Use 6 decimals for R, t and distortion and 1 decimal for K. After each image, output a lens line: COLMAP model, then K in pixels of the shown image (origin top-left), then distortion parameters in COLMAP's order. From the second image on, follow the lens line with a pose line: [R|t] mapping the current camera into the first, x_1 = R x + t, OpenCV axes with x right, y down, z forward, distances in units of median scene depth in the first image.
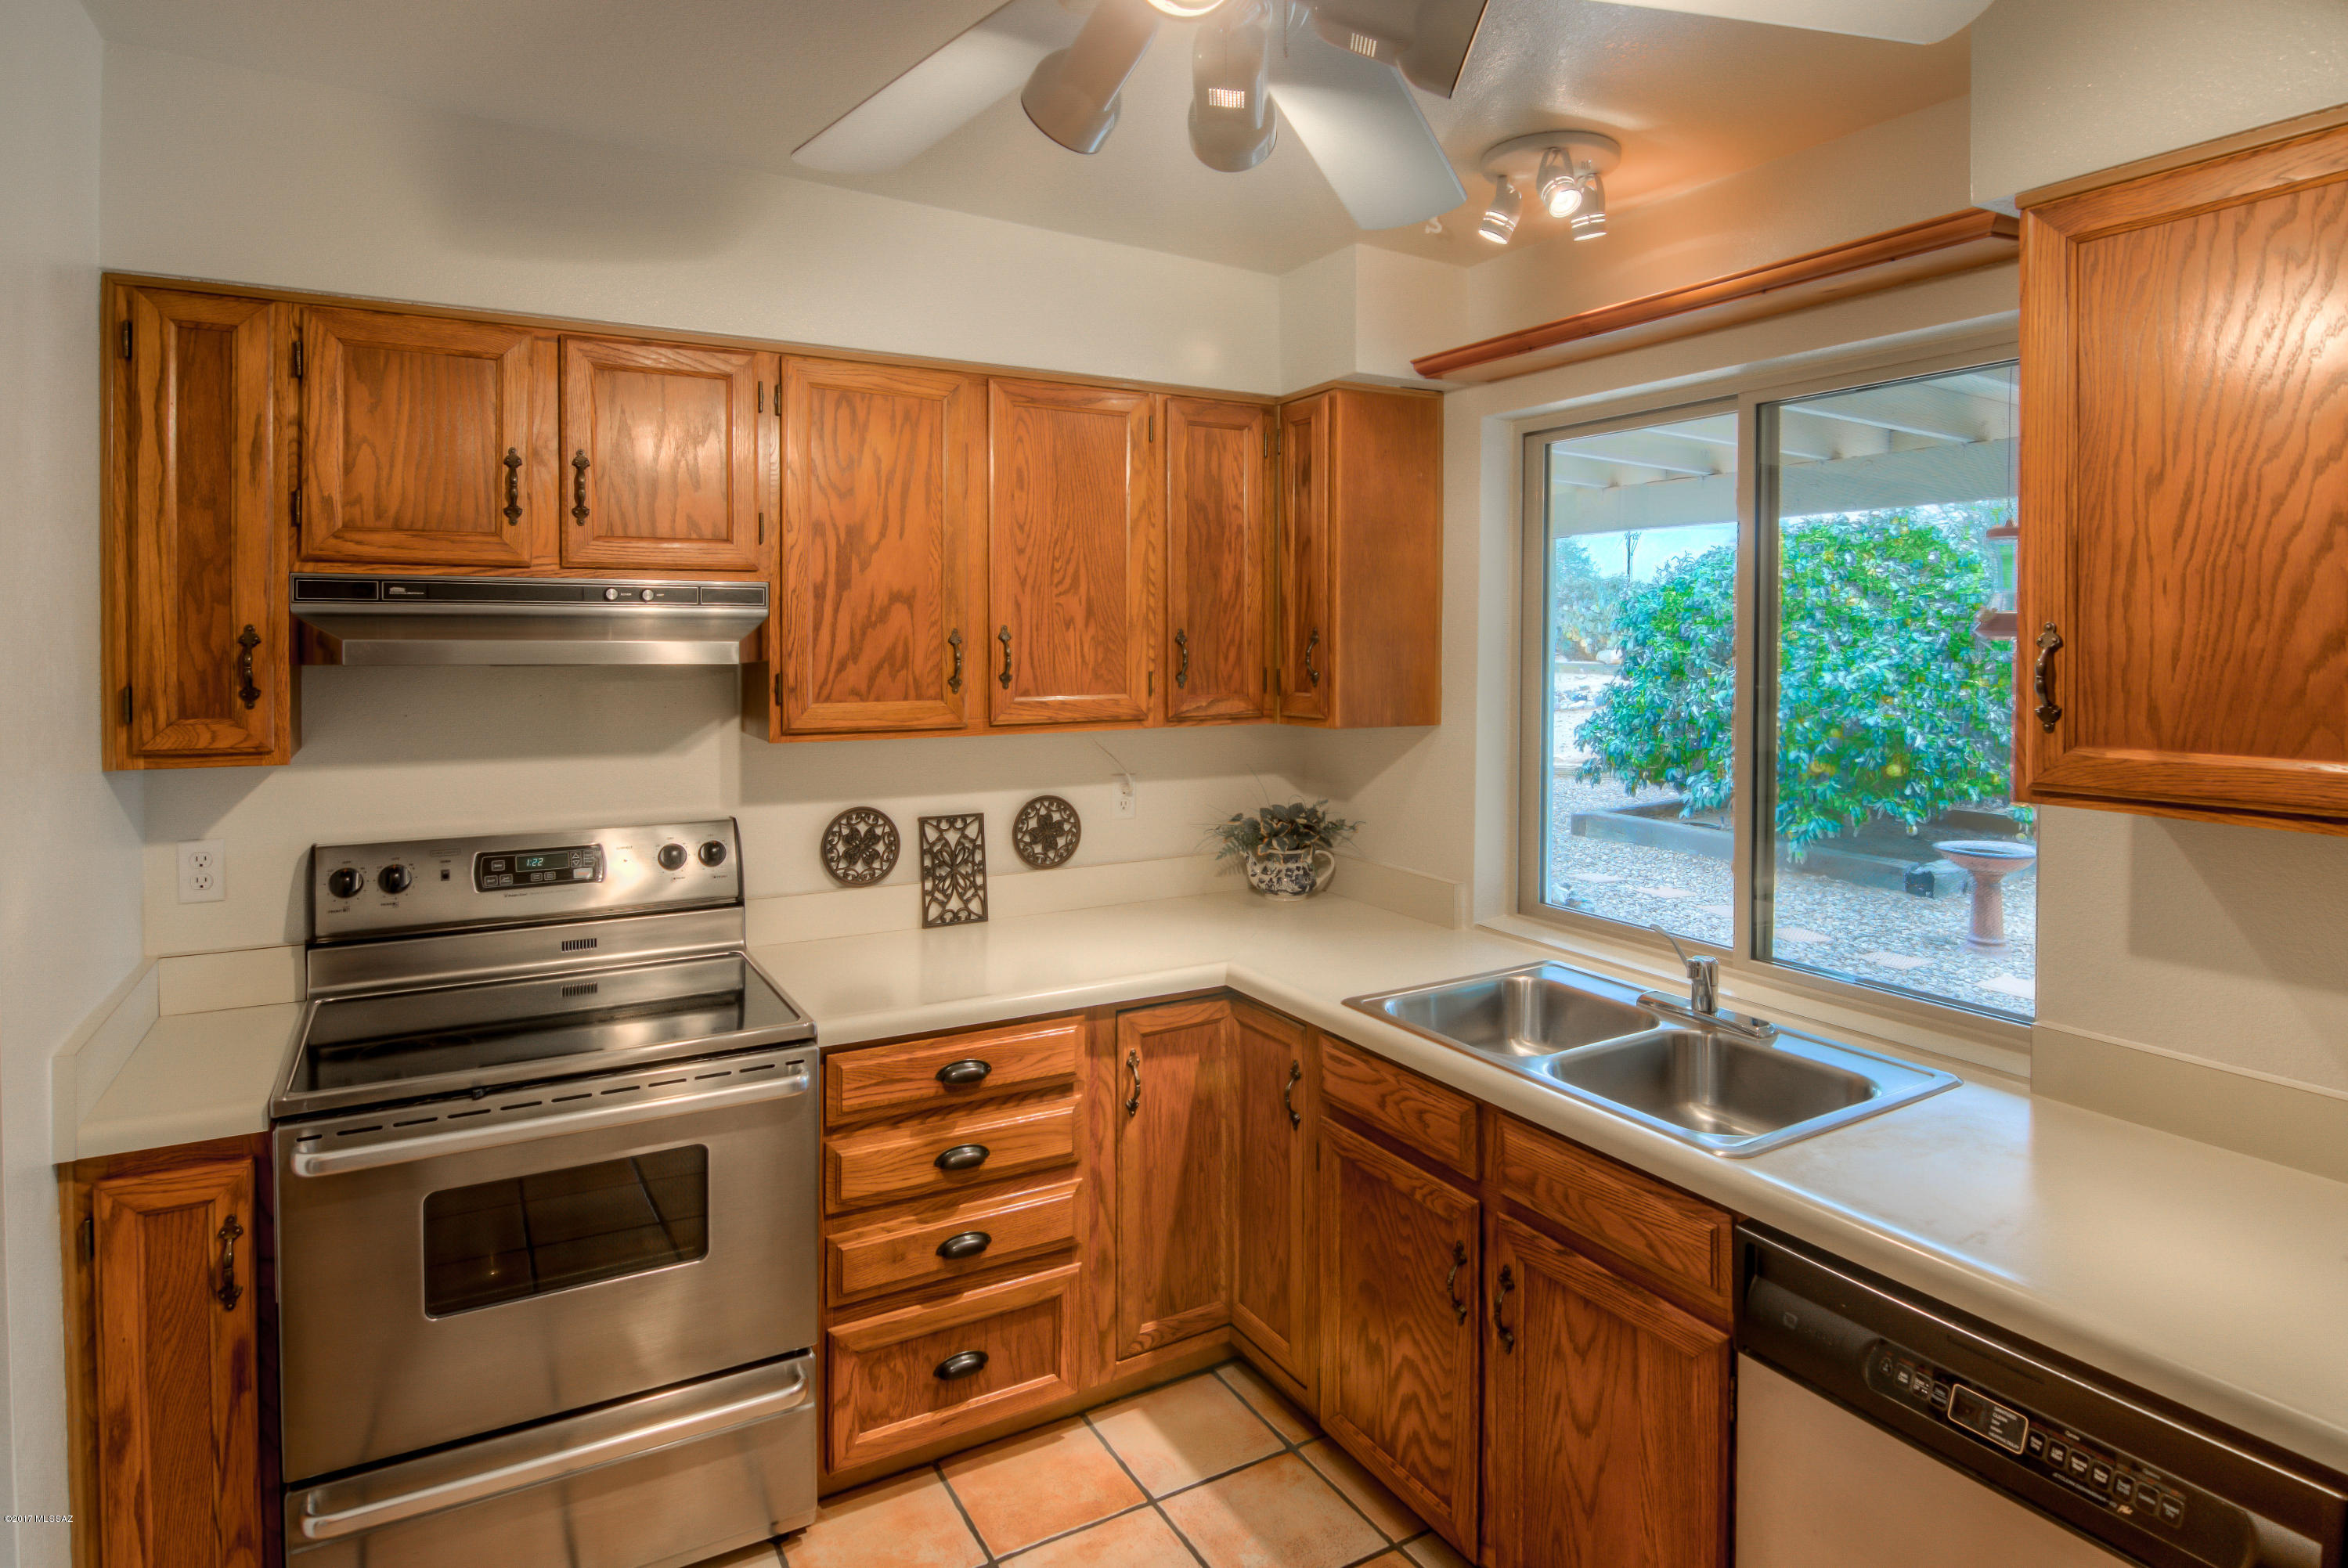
lens RADIAL K [[1278.5, 0, 1203.0], [0, 1278.5, 650.7], [0, 0, 1]] dist [-0.016403, -0.002668]
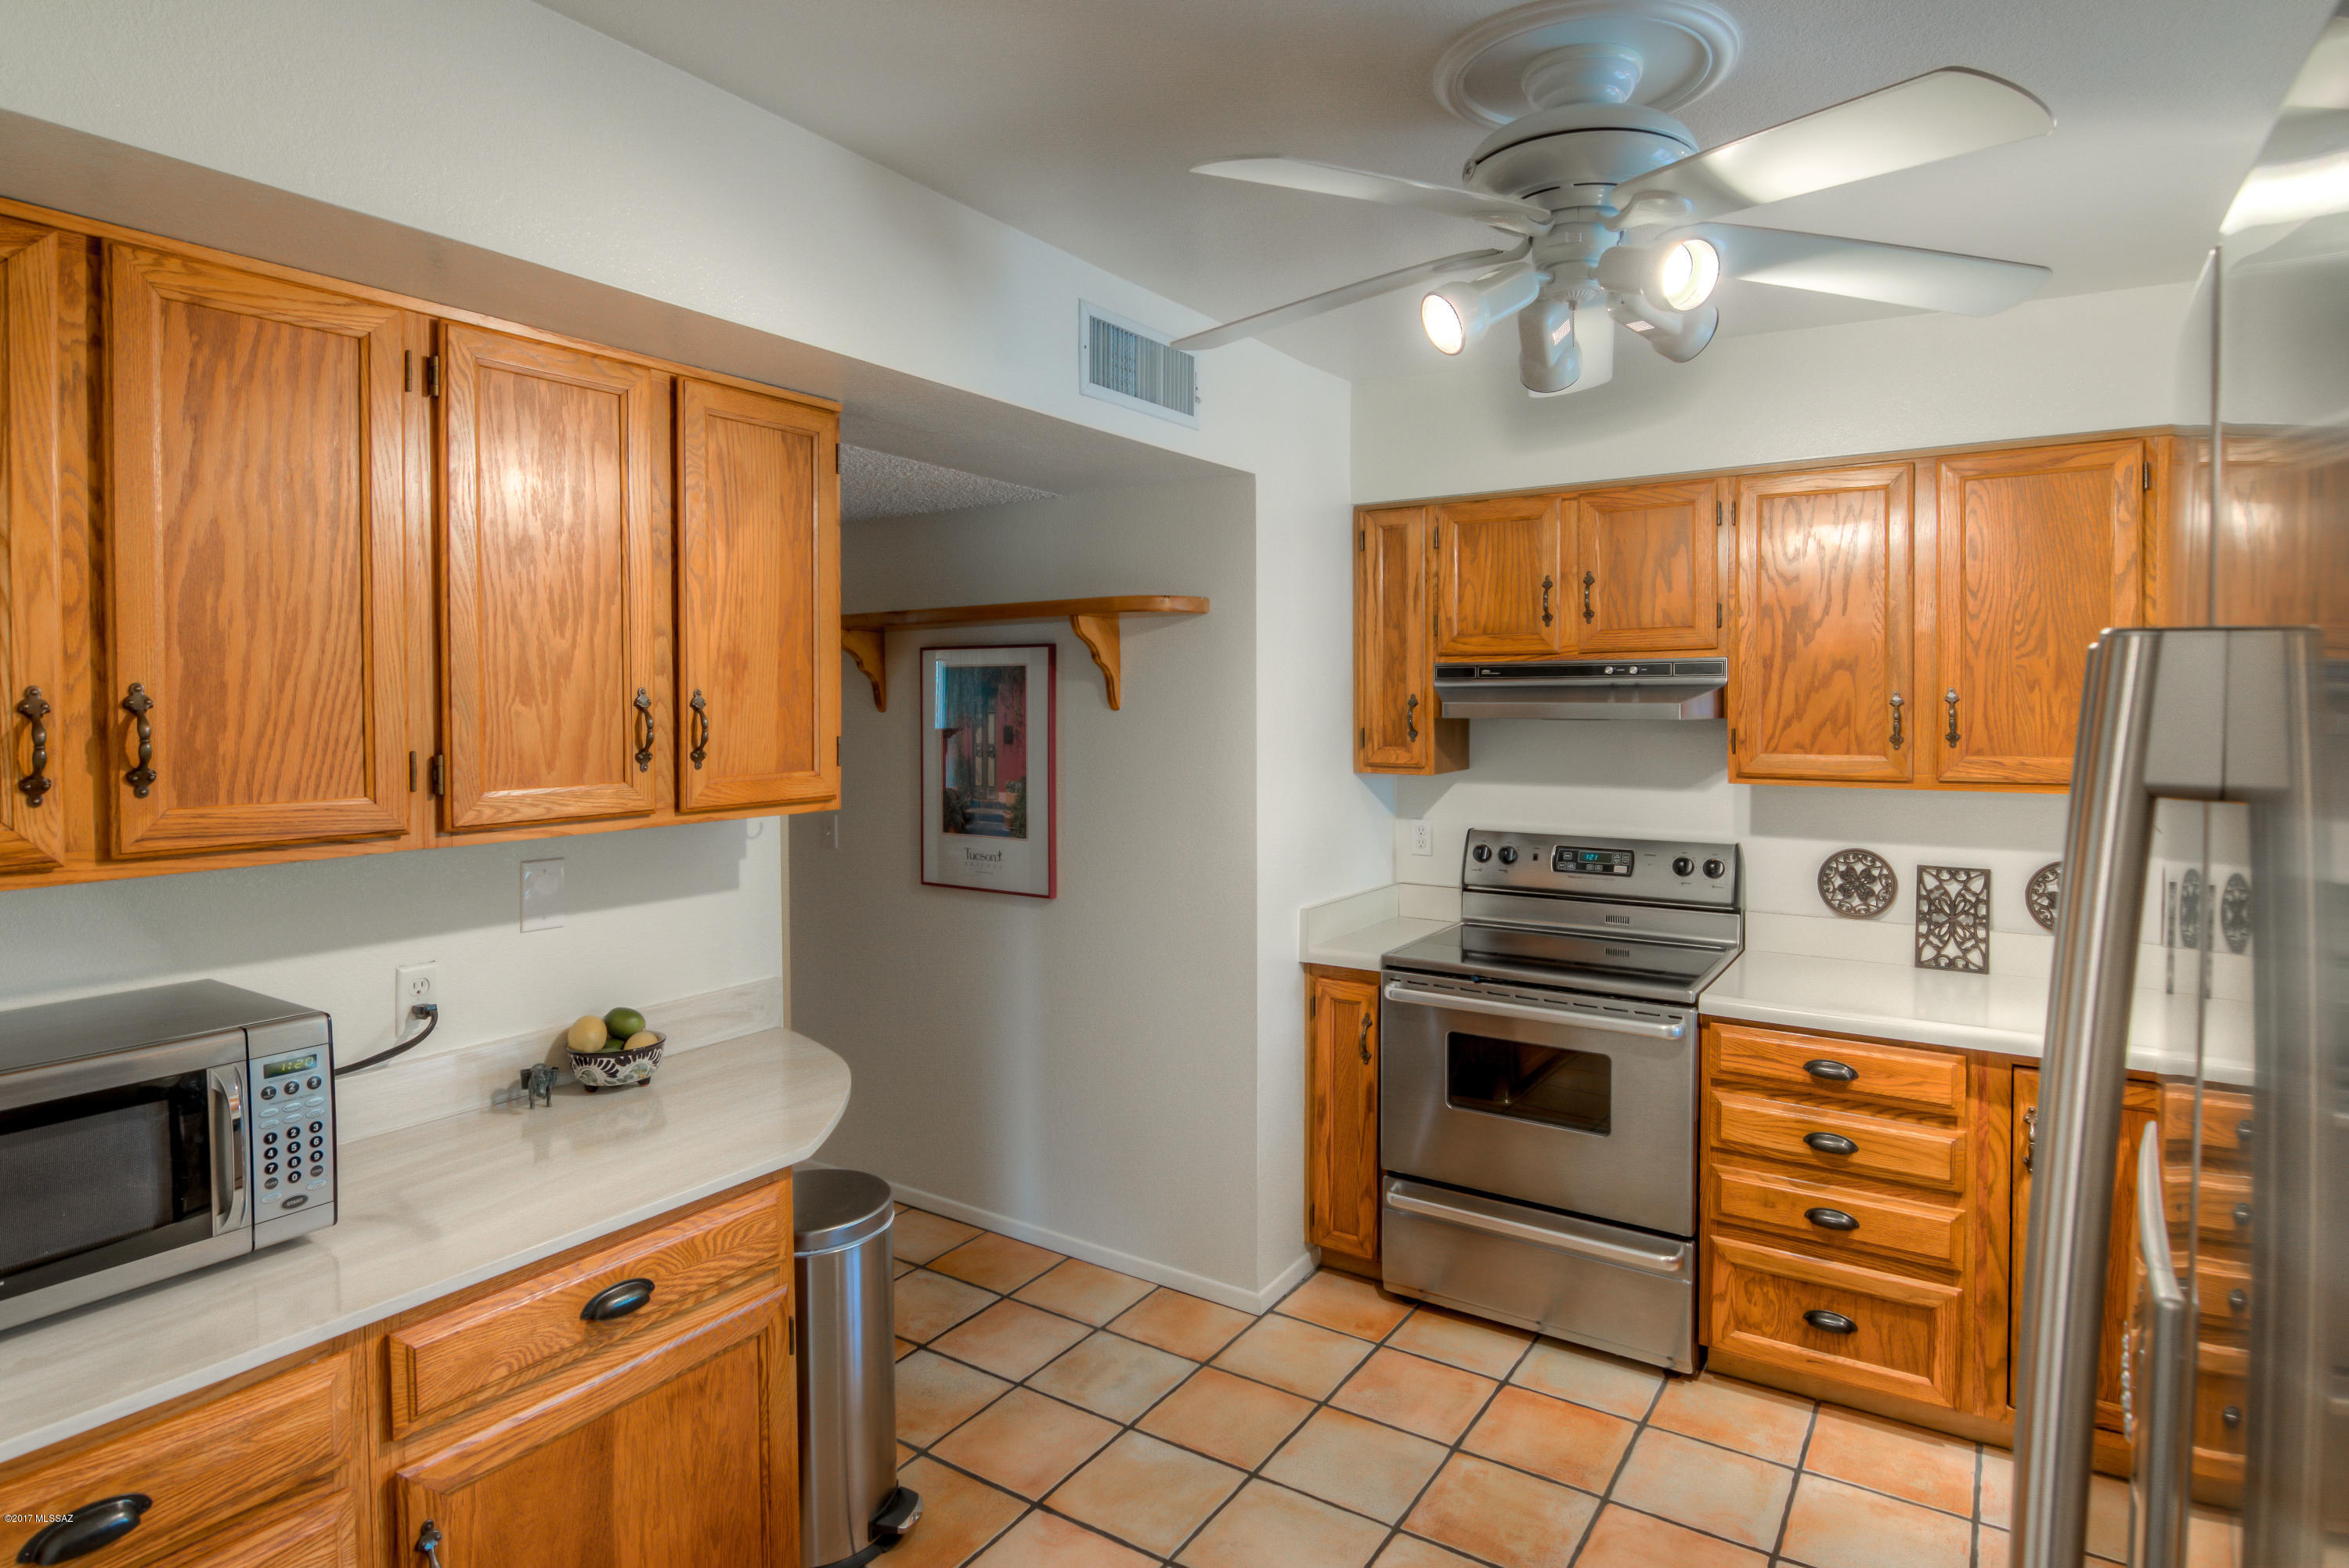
lens RADIAL K [[1258.9, 0, 1172.9], [0, 1258.9, 728.9], [0, 0, 1]] dist [-0.011184, -0.001620]
pose [[0.431453, 0.016234, -0.901989, 0.556858], [-0.006956, 0.999868, 0.014668, 0.003801], [0.902108, -0.000054, 0.431509, -0.040451]]
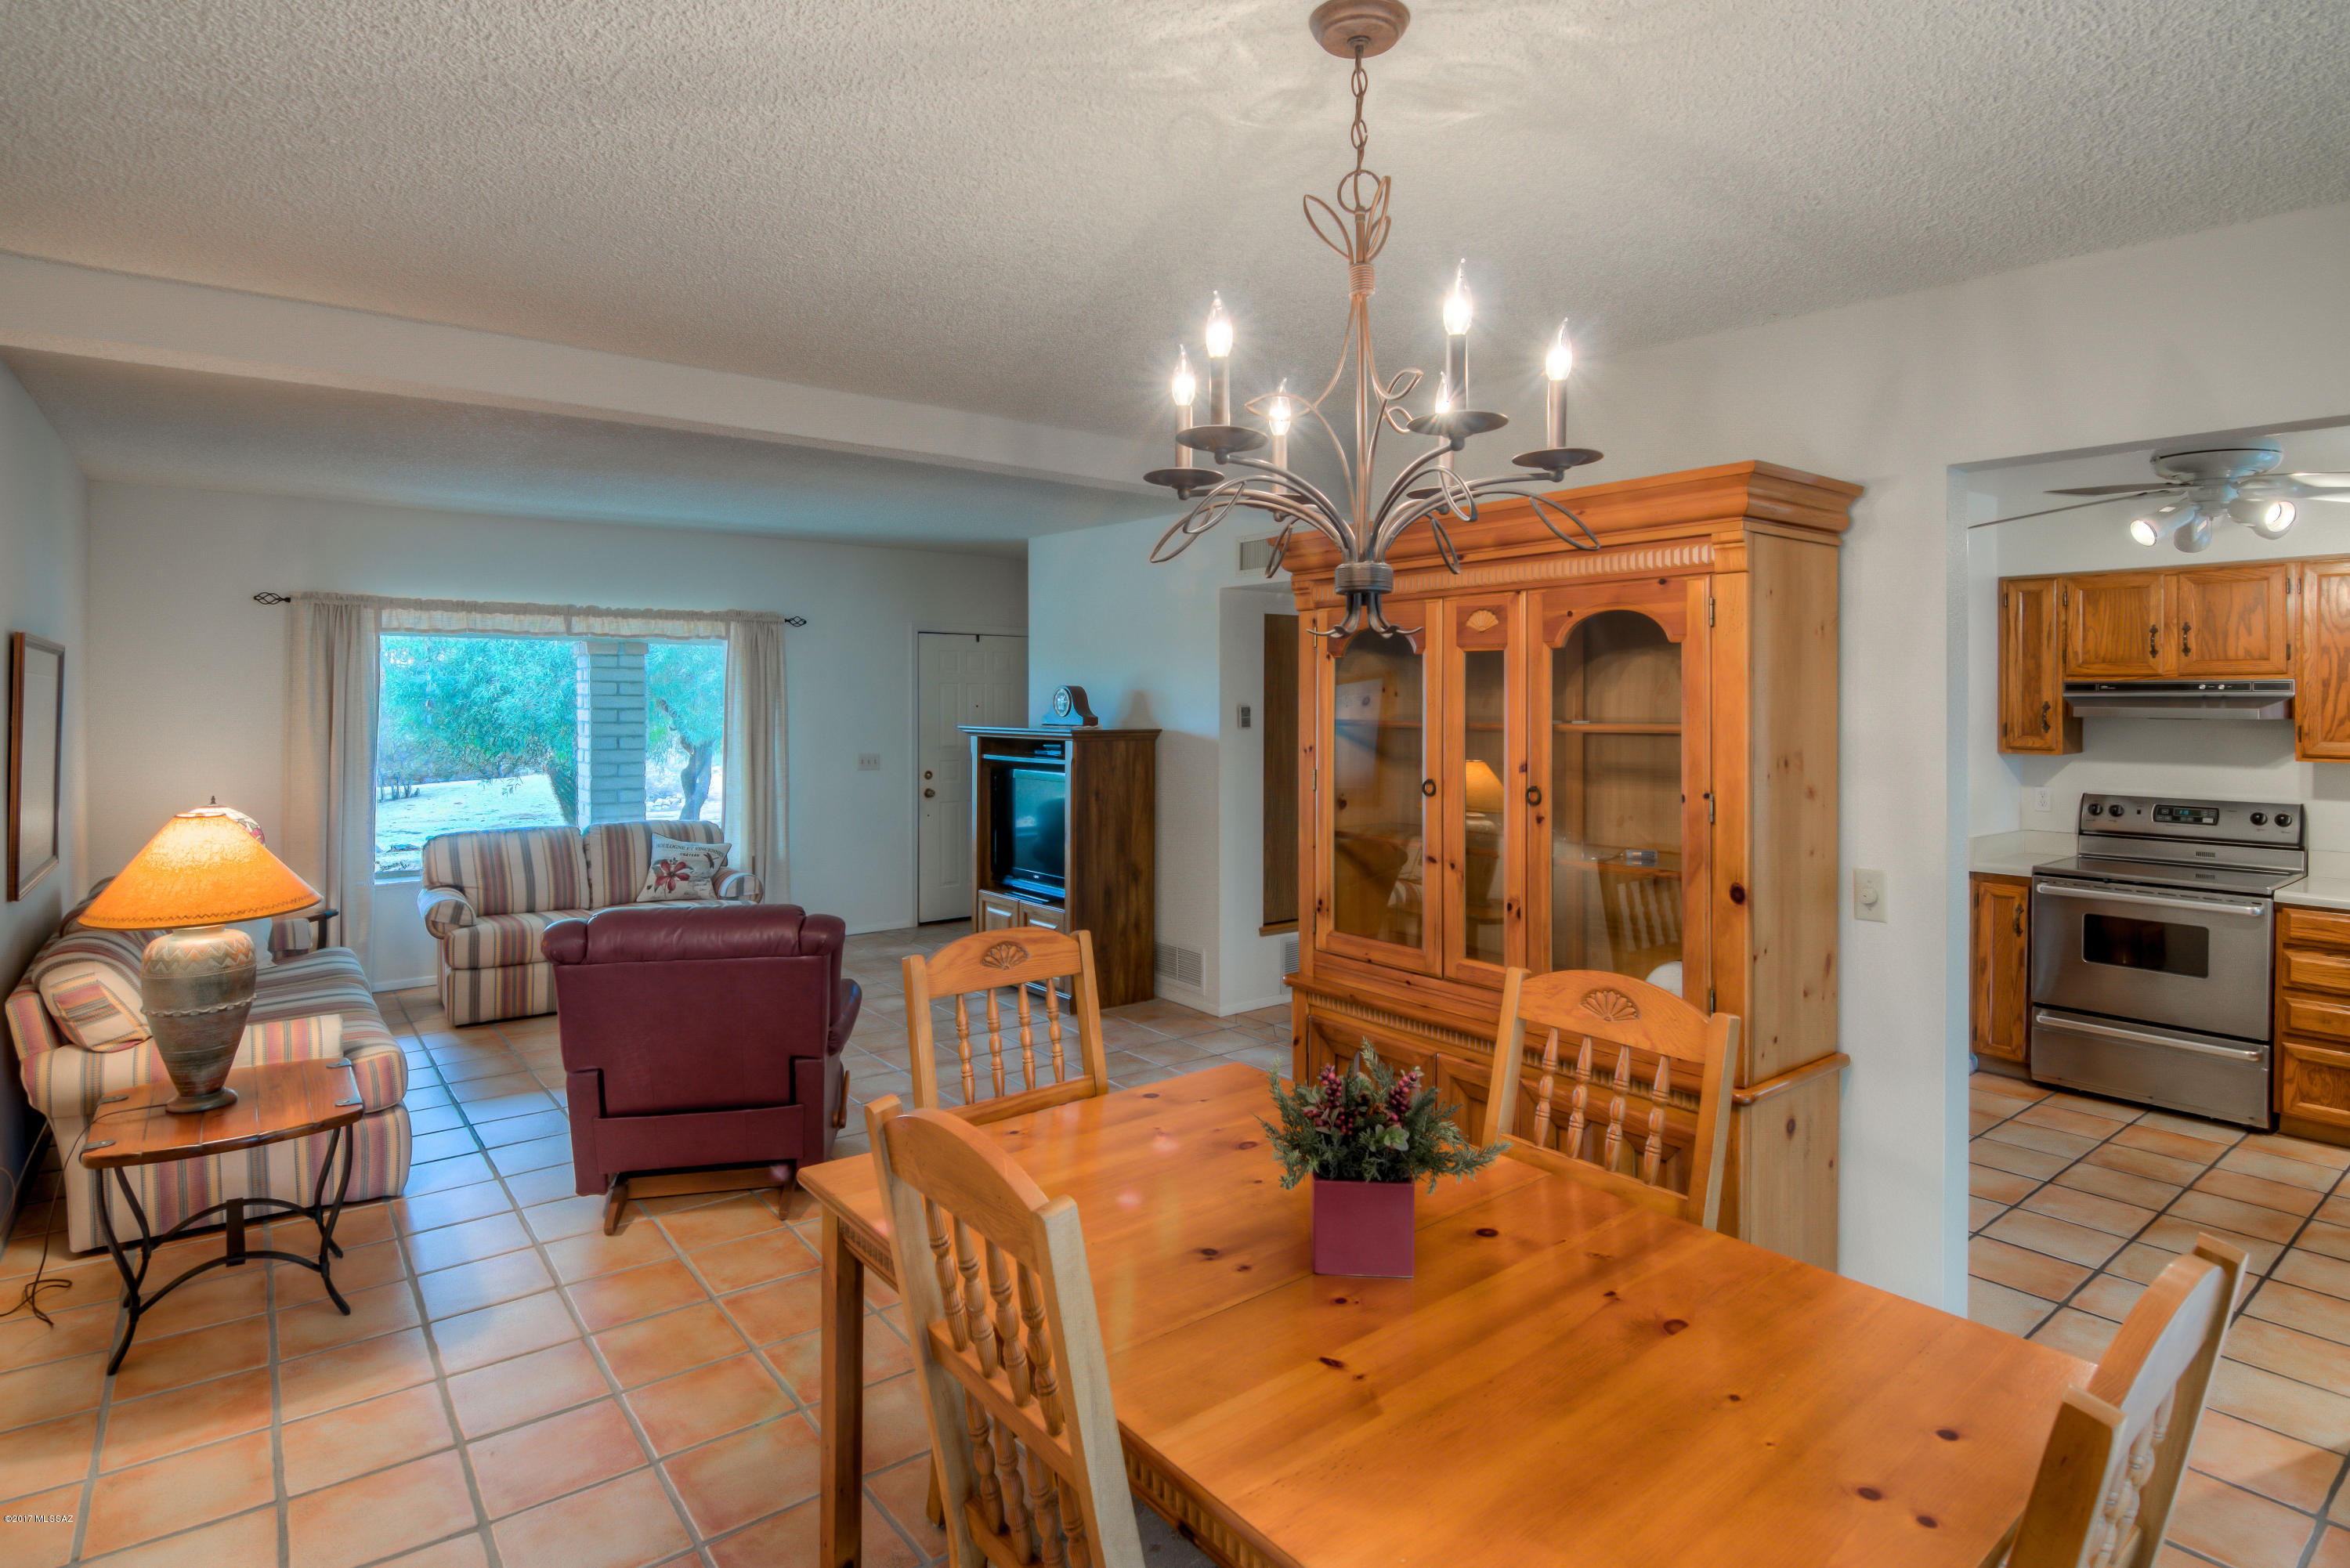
lens RADIAL K [[1229.3, 0, 1170.9], [0, 1229.3, 703.9], [0, 0, 1]] dist [-0.027402, -0.000035]
pose [[0.116876, -0.000404, -0.993146, 1.297479], [-0.016603, 0.999859, -0.002361, 0.018033], [0.993008, 0.016766, 0.116853, -0.935843]]
